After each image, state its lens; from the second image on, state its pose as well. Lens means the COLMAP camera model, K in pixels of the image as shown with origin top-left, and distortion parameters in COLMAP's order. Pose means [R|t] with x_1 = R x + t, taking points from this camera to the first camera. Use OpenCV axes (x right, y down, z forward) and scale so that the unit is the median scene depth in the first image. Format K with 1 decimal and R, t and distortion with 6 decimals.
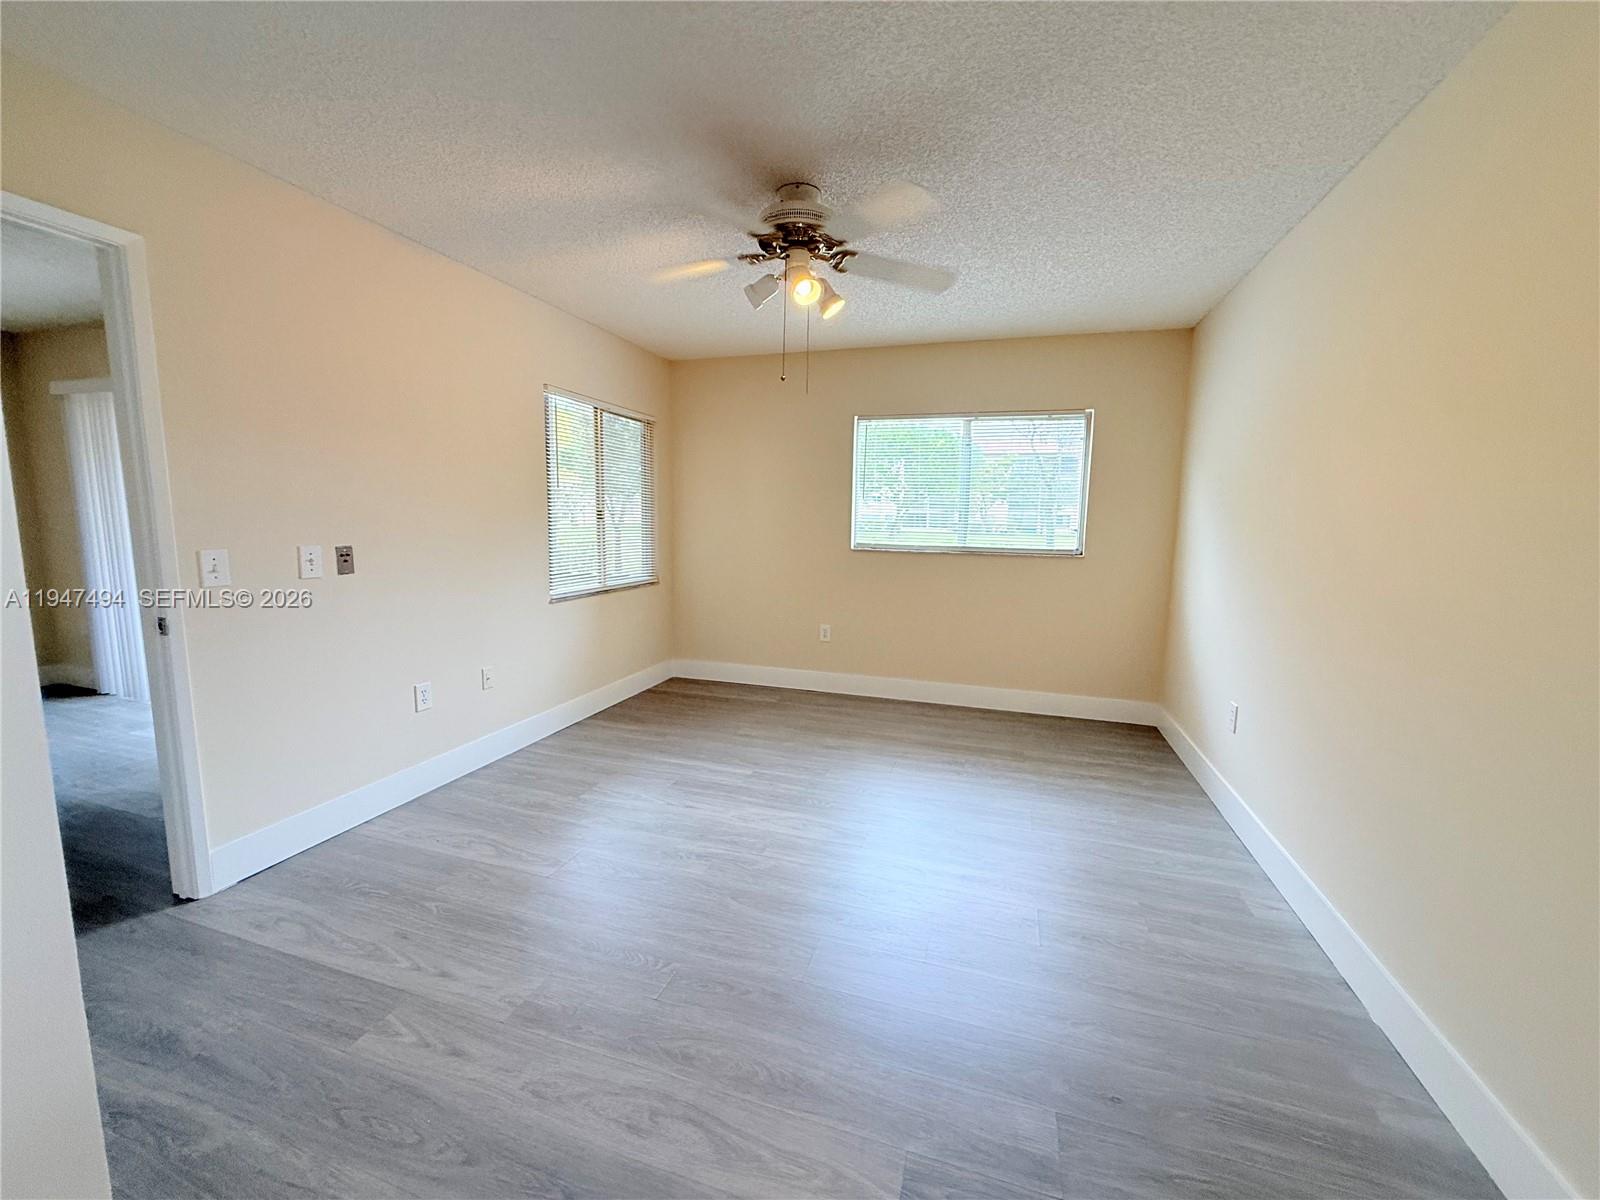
lens RADIAL K [[641.8, 0, 795.7], [0, 641.8, 606.7], [0, 0, 1]] dist [0.001470, -0.000308]
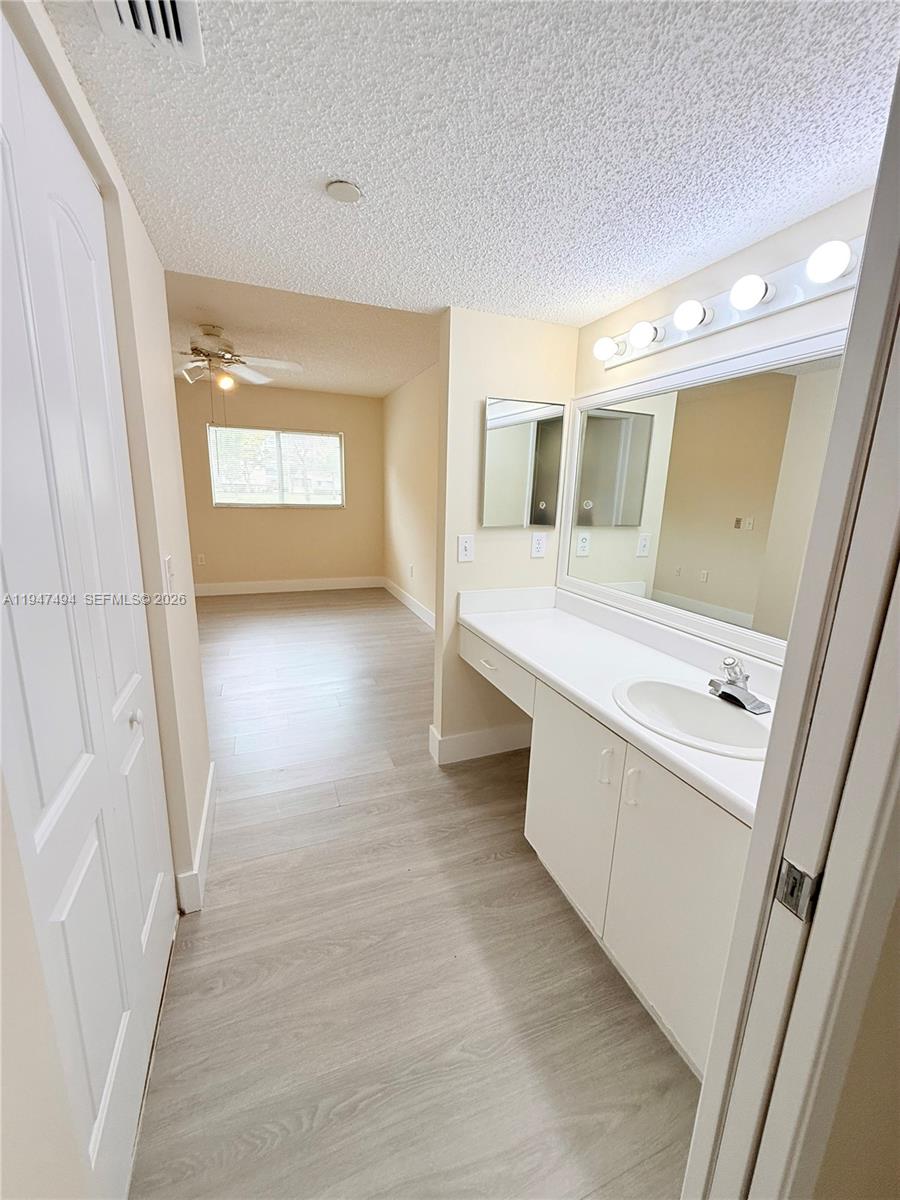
lens RADIAL K [[481.3, 0, 445.6], [0, 481.3, 594.6], [0, 0, 1]] dist [0.001470, -0.000308]
pose [[0.779753, -0.133211, 0.611752, -0.440620], [0.075077, 0.989947, 0.119870, 0.058052], [-0.621570, -0.047541, 0.781915, -0.647016]]
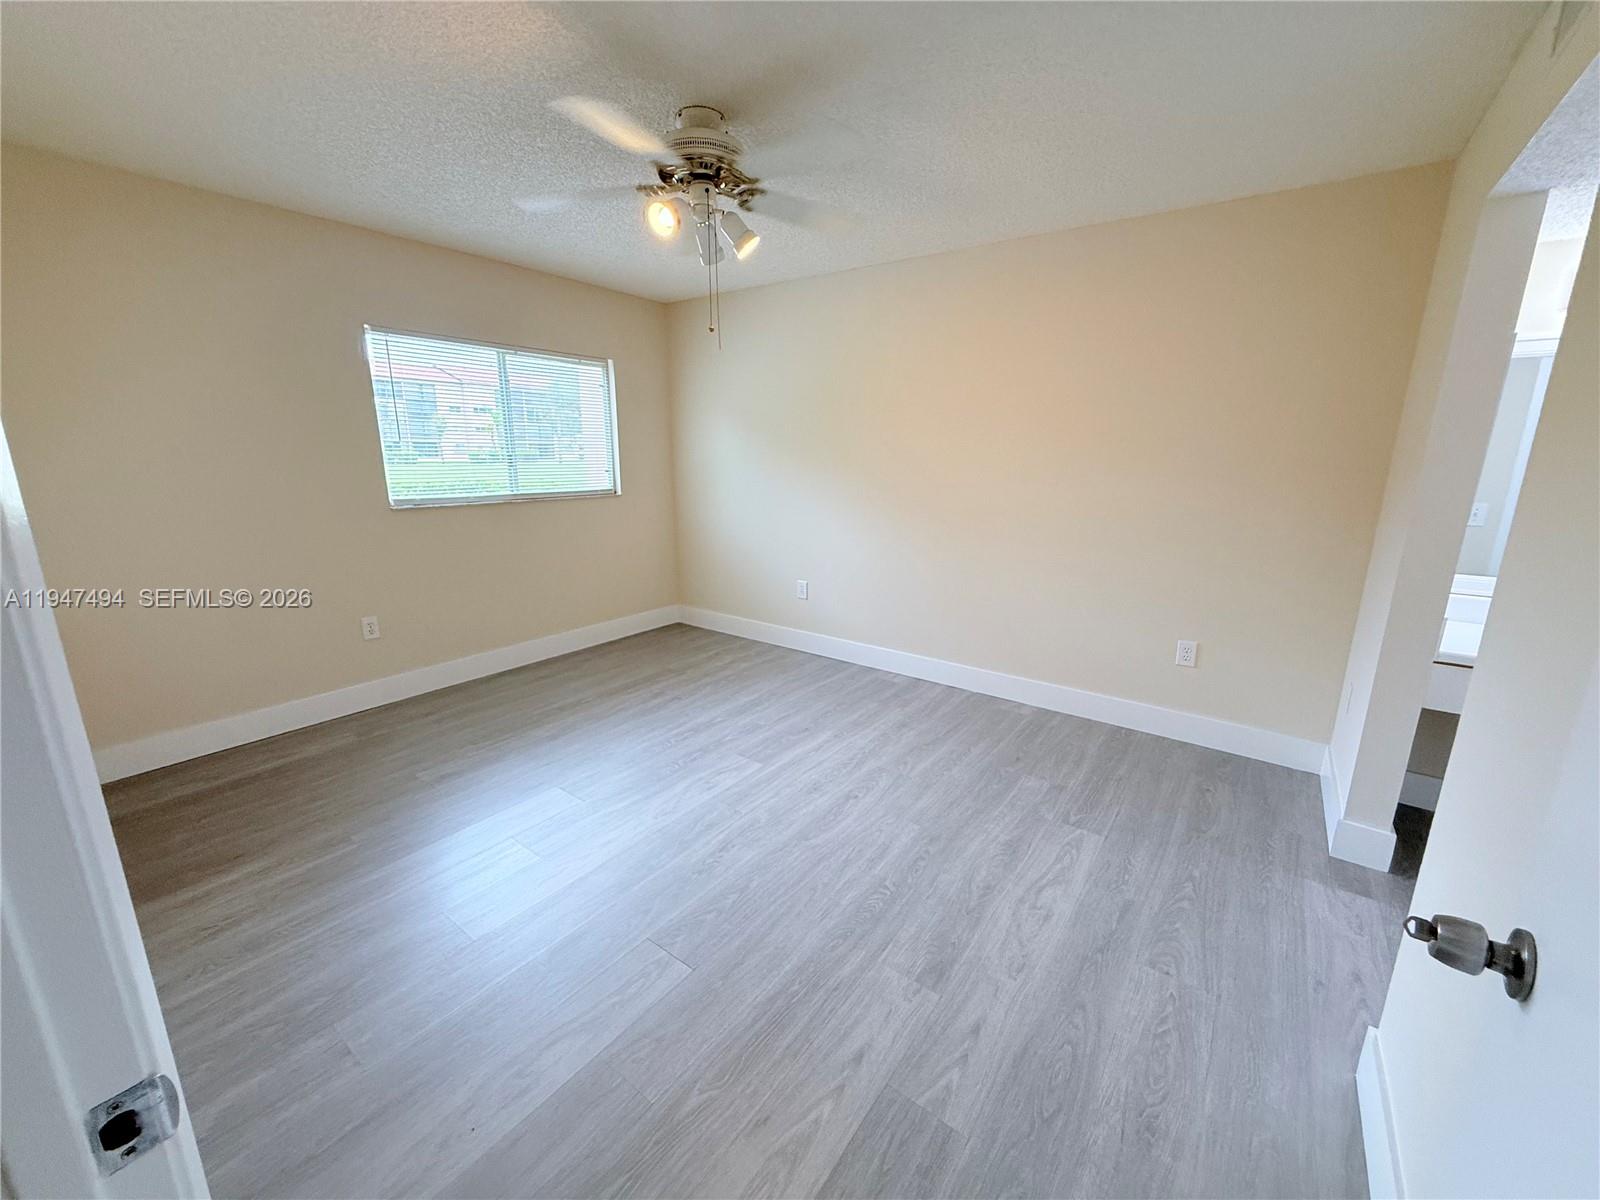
lens RADIAL K [[641.8, 0, 794.0], [0, 641.8, 609.1], [0, 0, 1]] dist [0.001470, -0.000308]
pose [[0.312076, -0.244199, 0.918137, -0.909327], [0.130312, 0.968270, 0.213240, -0.140058], [-0.941078, 0.053097, 0.333996, 0.581411]]
